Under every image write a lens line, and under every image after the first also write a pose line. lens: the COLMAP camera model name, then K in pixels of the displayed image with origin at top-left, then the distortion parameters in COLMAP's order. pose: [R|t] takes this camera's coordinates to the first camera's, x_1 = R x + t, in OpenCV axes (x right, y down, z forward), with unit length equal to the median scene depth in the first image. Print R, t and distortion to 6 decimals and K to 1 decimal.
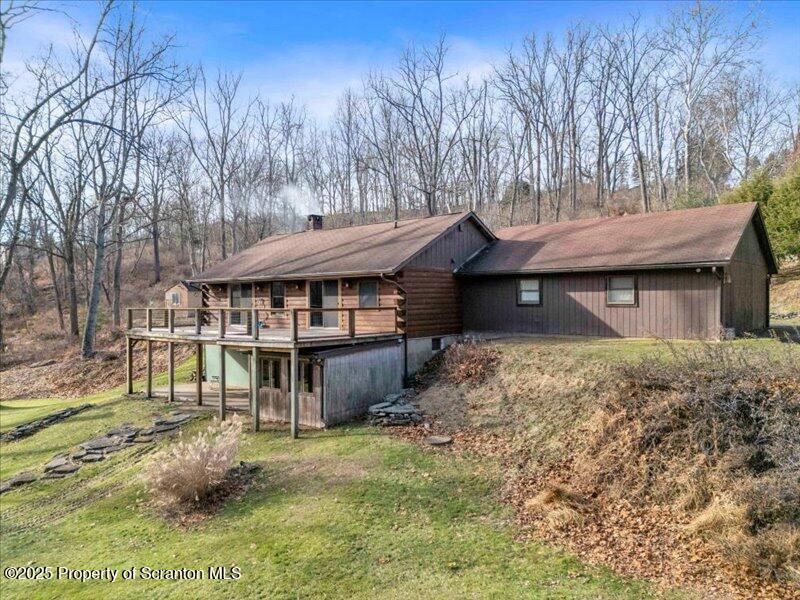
lens RADIAL K [[582.0, 0, 400.0], [0, 582.0, 300.0], [0, 0, 1]] dist [0.057930, -0.004815]
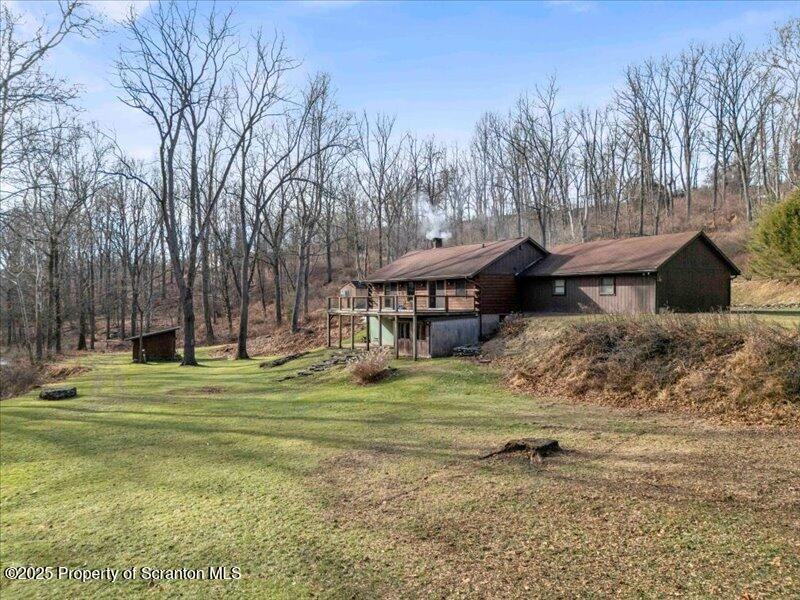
lens RADIAL K [[582.0, 0, 400.0], [0, 582.0, 300.0], [0, 0, 1]] dist [0.057930, -0.004815]
pose [[0.966775, 0.005093, -0.255578, 0.210362], [-0.004635, 0.999986, 0.002393, 0.020496], [0.255587, -0.001129, 0.966785, -0.703990]]
